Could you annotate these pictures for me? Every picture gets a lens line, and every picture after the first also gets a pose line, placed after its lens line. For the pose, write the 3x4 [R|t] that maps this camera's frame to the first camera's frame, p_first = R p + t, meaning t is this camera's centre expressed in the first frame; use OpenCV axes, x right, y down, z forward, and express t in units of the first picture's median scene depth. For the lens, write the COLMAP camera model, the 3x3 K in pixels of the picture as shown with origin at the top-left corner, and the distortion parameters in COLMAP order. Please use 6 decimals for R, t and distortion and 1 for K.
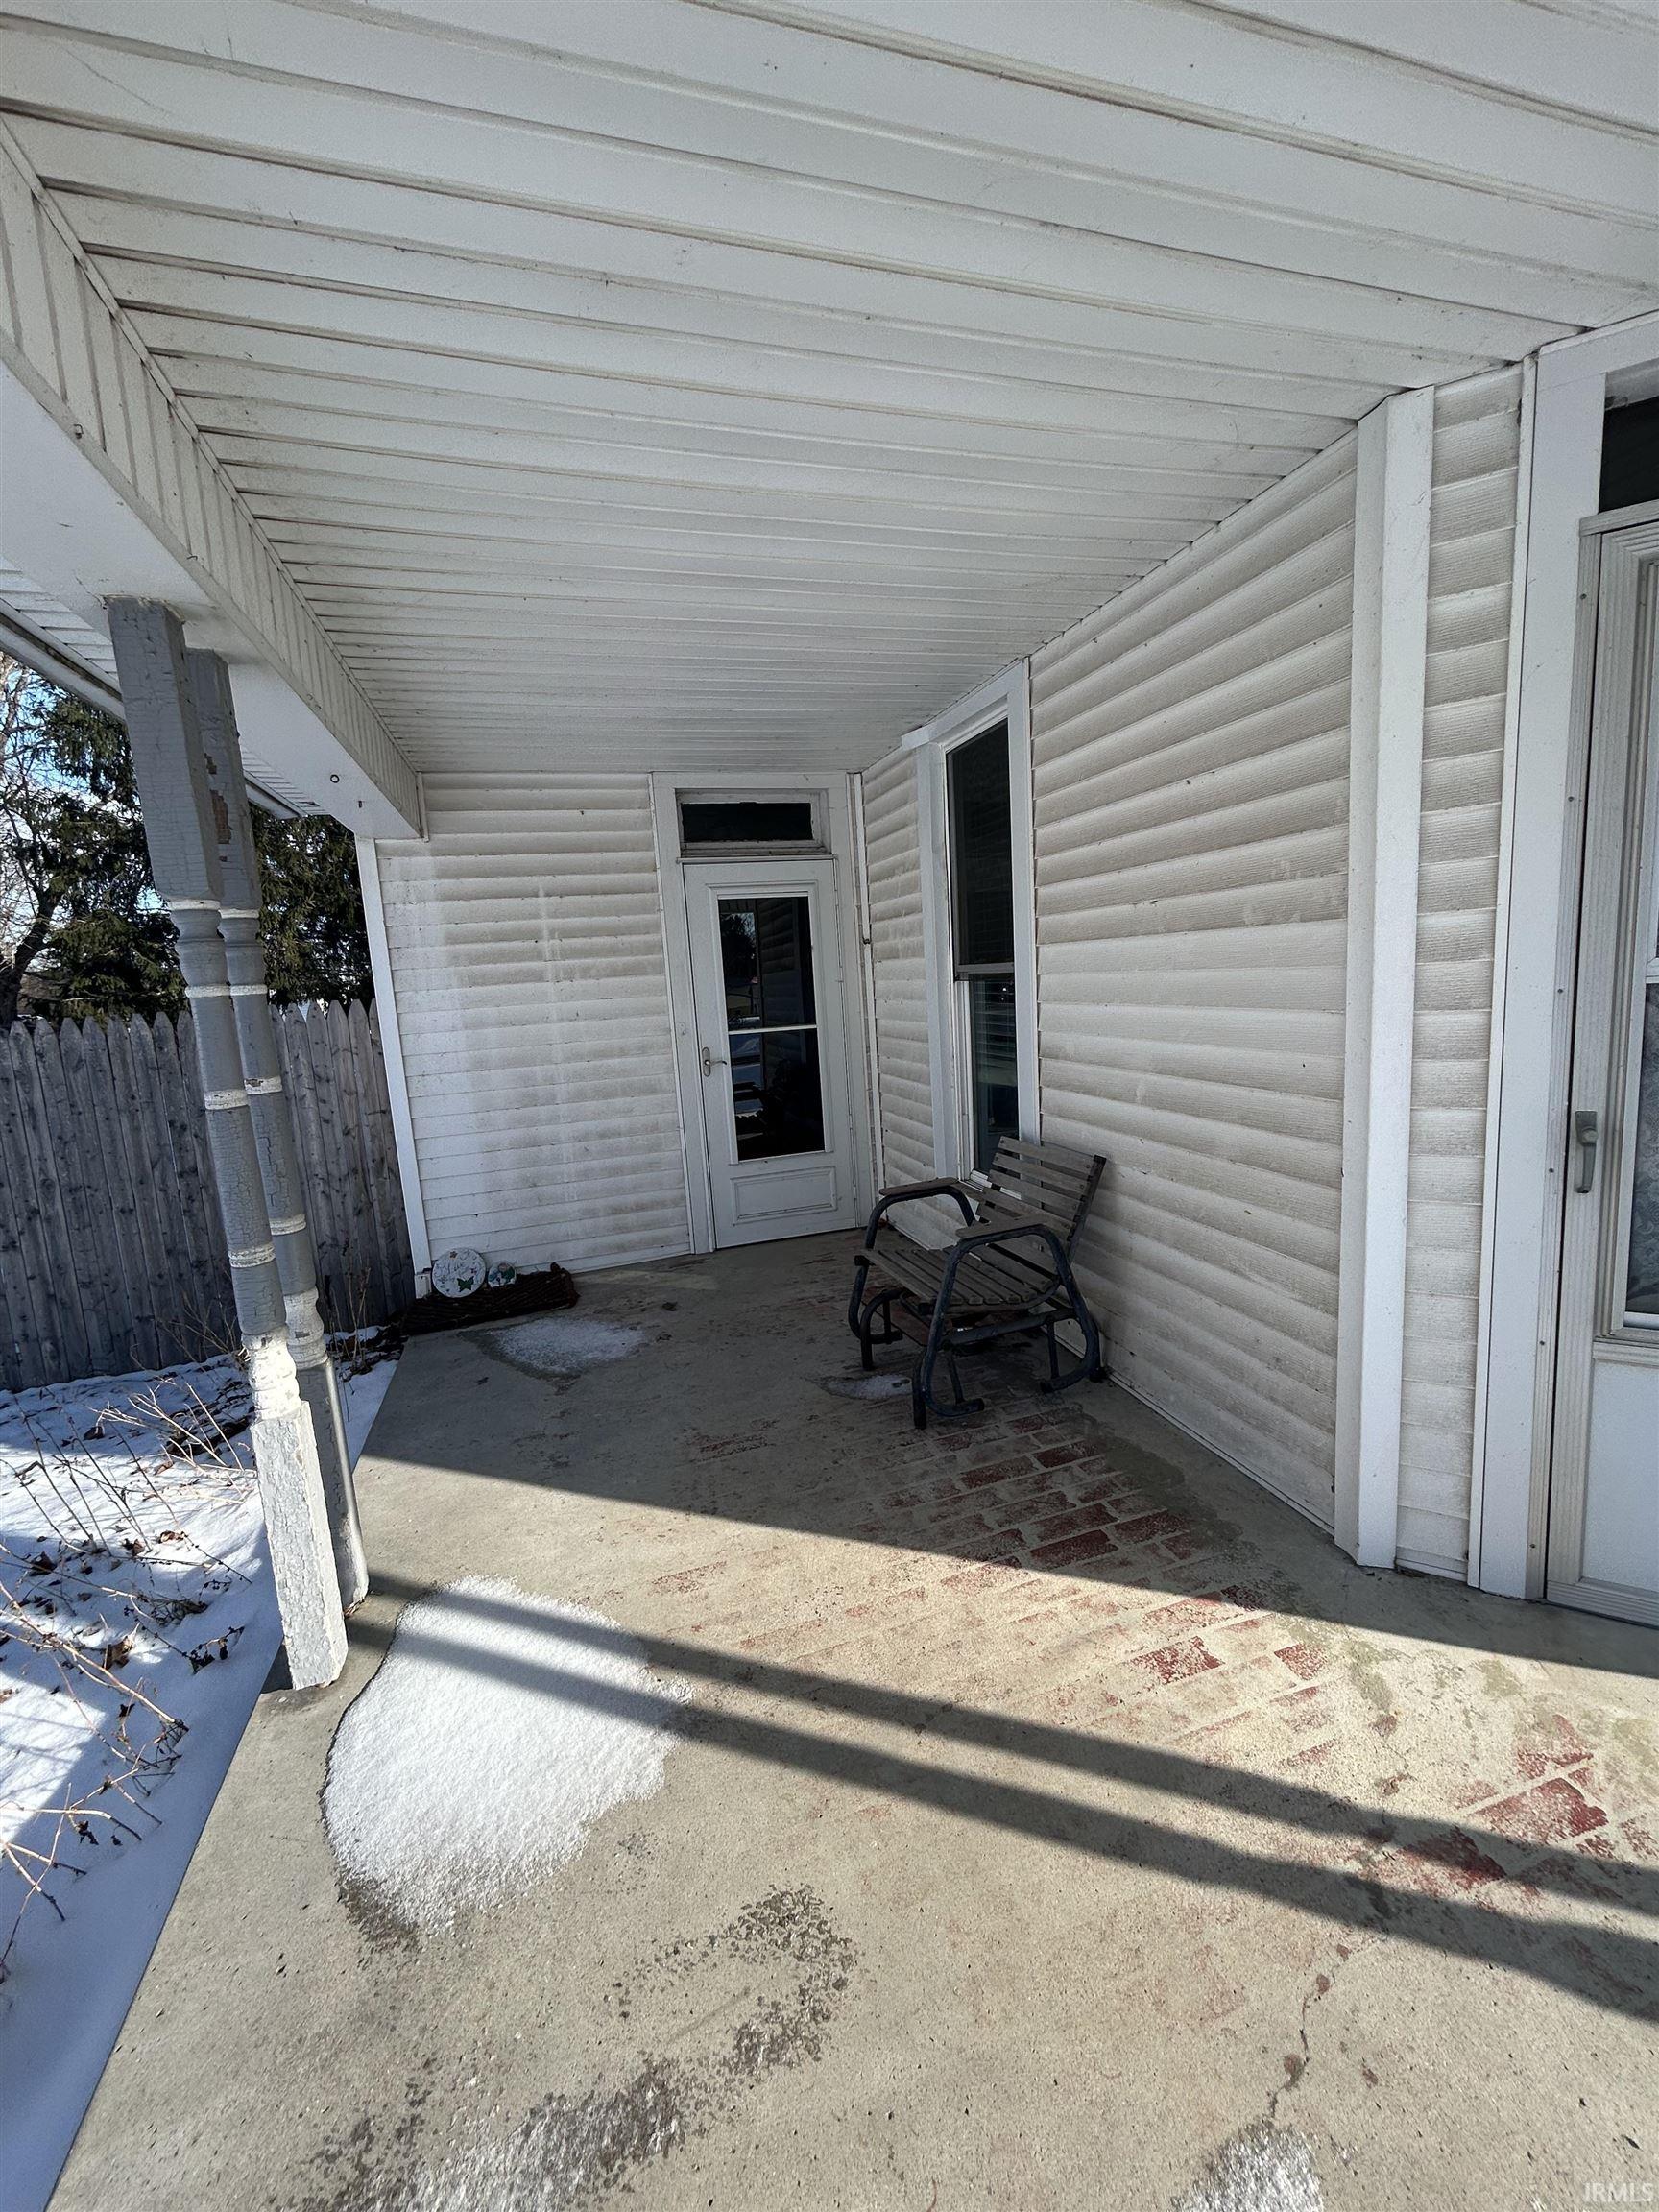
lens RADIAL K [[892.7, 0, 822.1], [0, 892.7, 1119.3], [0, 0, 1]] dist [0.003546, -0.000308]
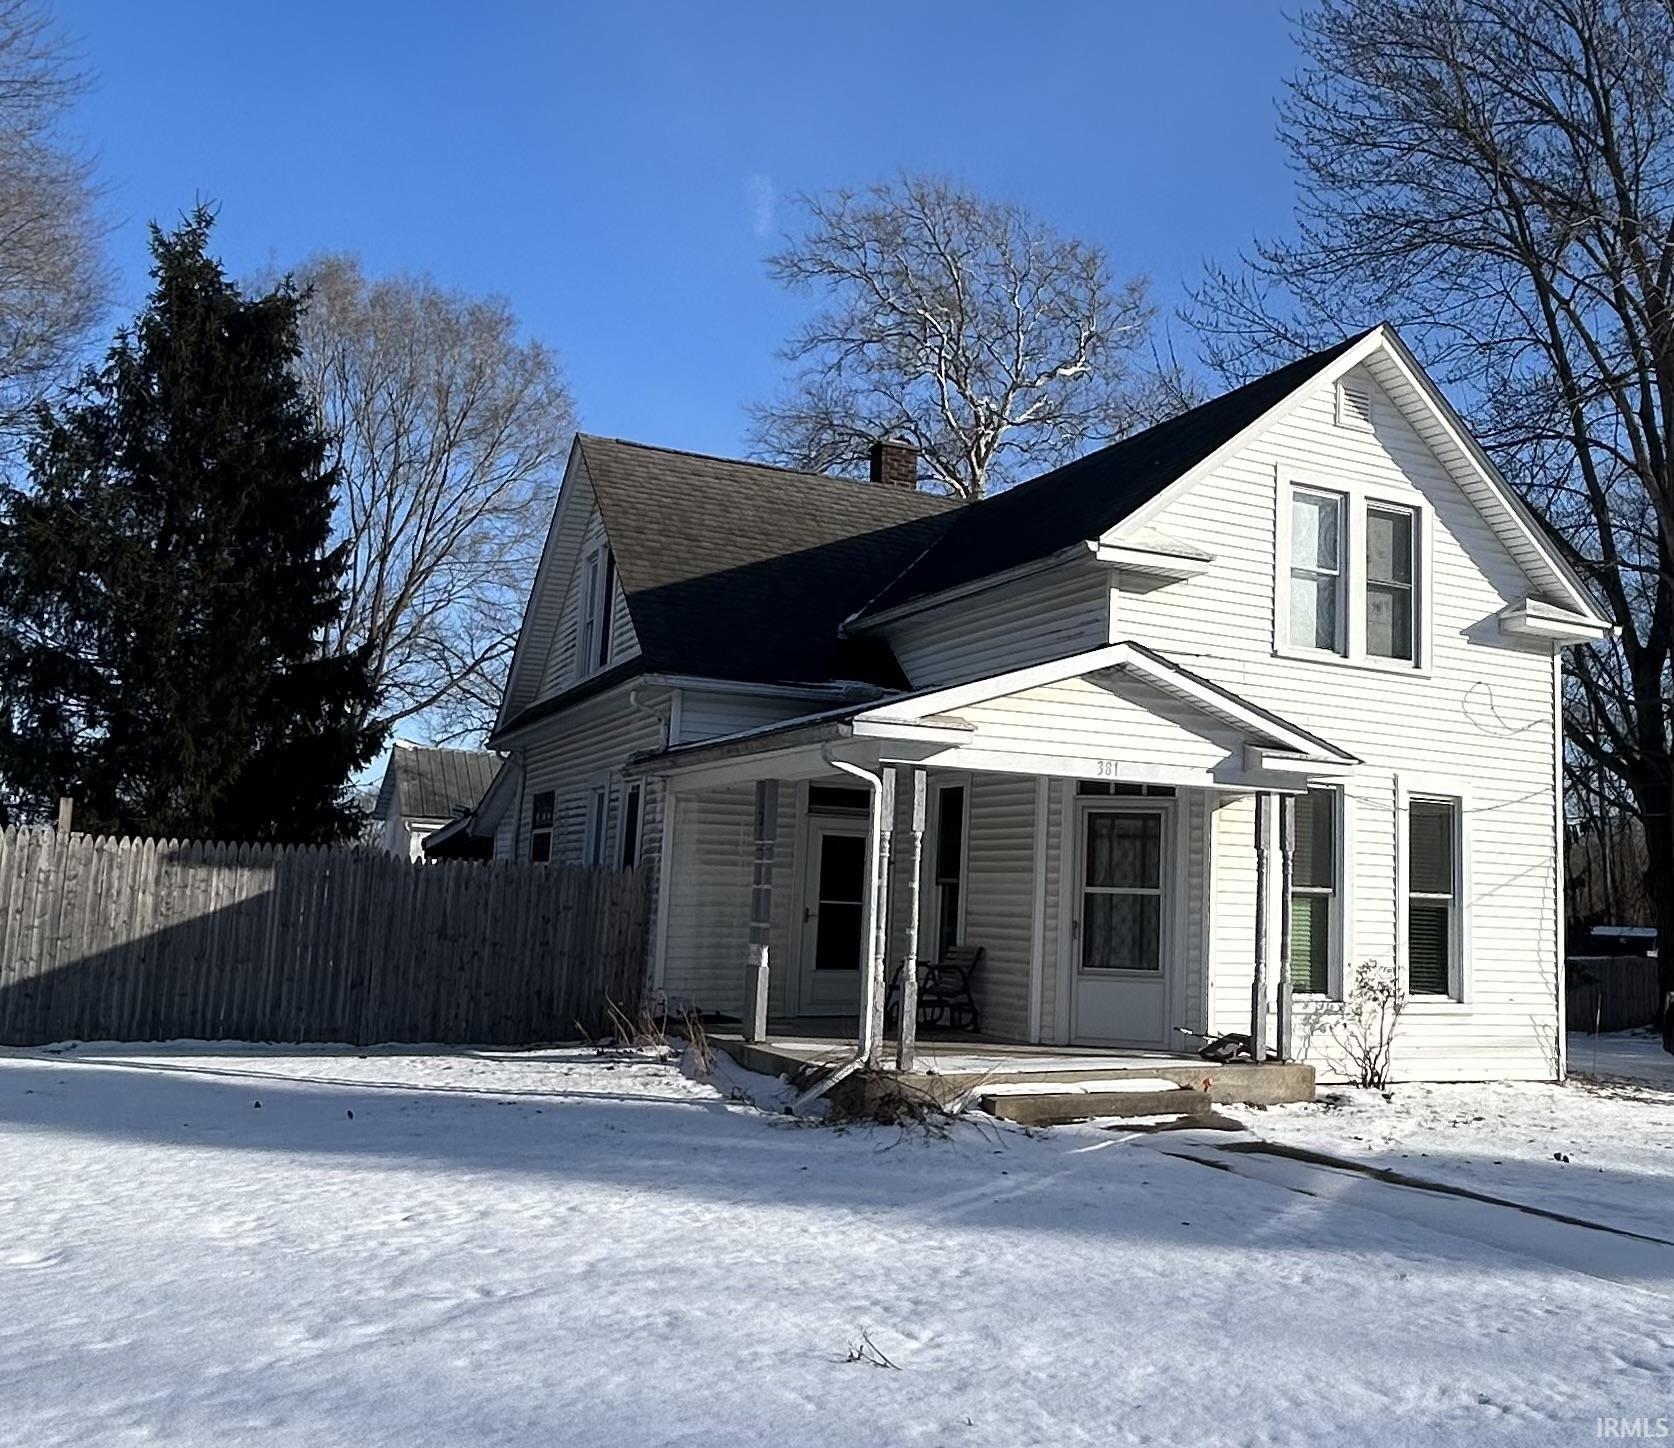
lens RADIAL K [[1561.8, 0, 986.6], [0, 1561.8, 695.8], [0, 0, 1]] dist [0.004010, 0.000000]
pose [[0.979308, 0.120989, 0.162229, -0.372371], [-0.068199, 0.952025, -0.298323, 0.491783], [-0.190540, 0.281086, 0.940577, -2.526298]]
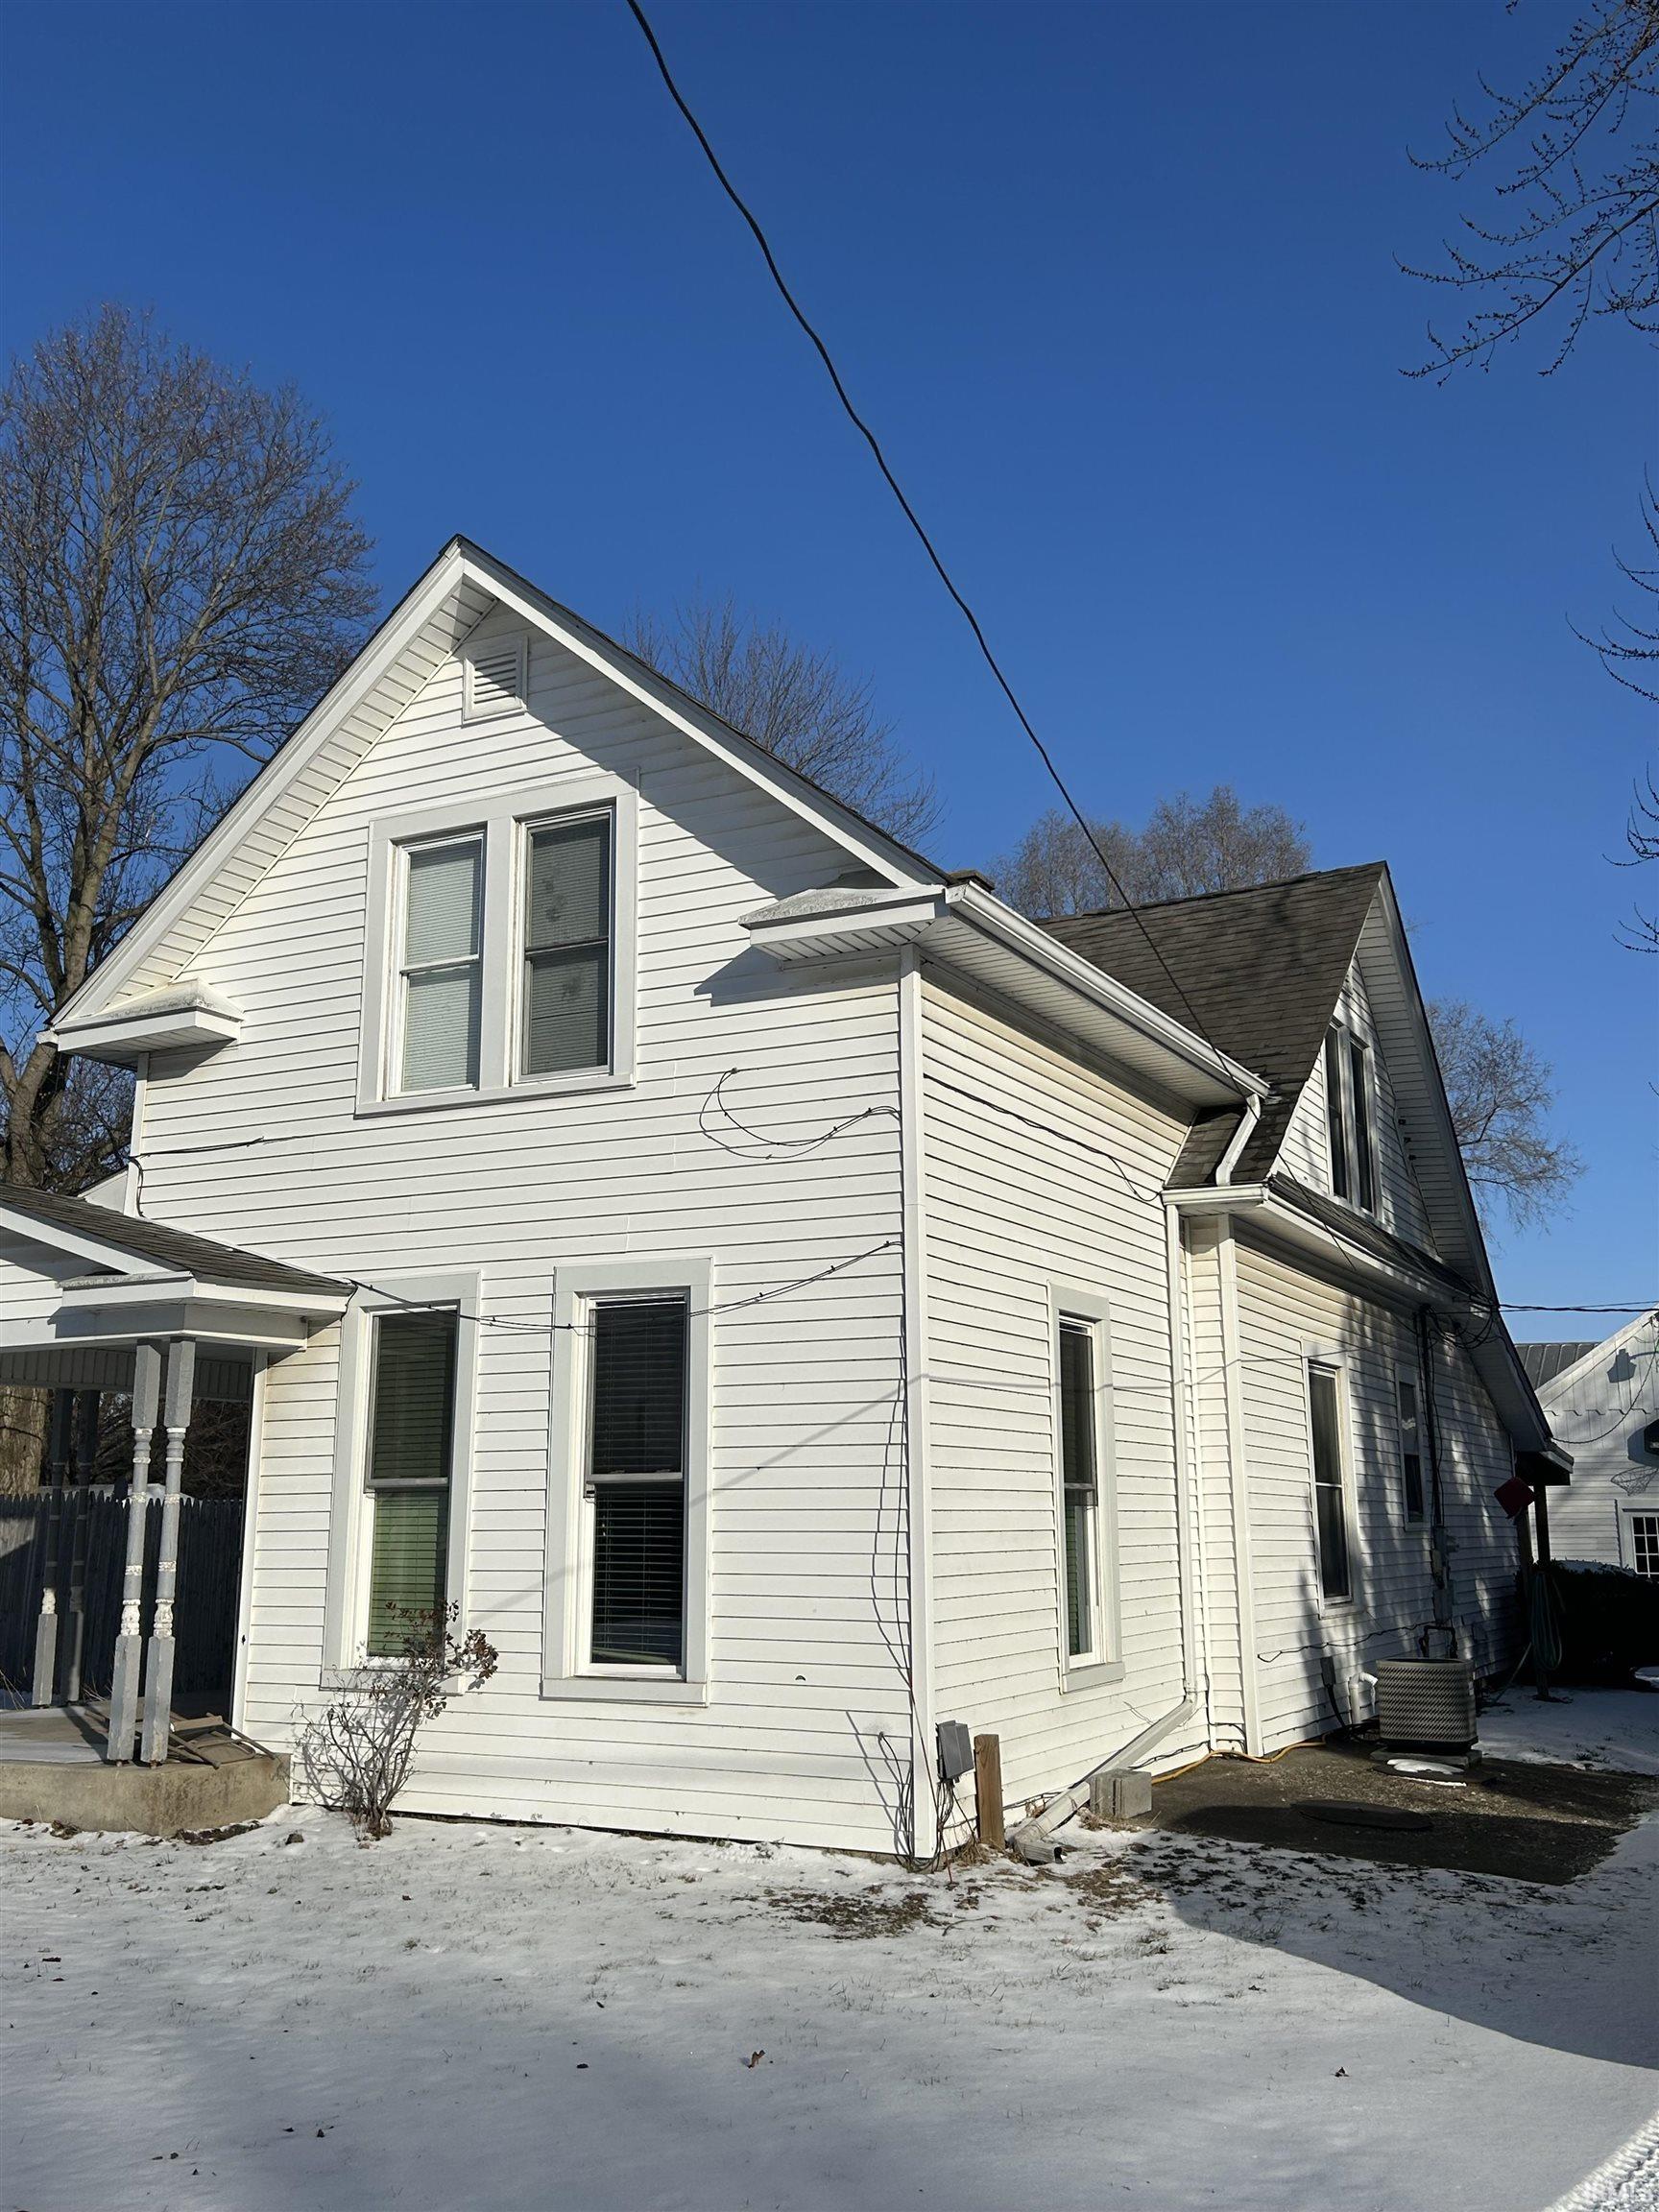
lens RADIAL K [[1971.4, 0, 828.9], [0, 1971.4, 1110.6], [0, 0, 1]] dist [0.056797, -0.035072]
pose [[0.707576, -0.085101, -0.701494, 2.827864], [-0.154446, 0.950095, -0.271045, 0.041730], [0.689553, 0.300127, 0.659121, -1.010207]]
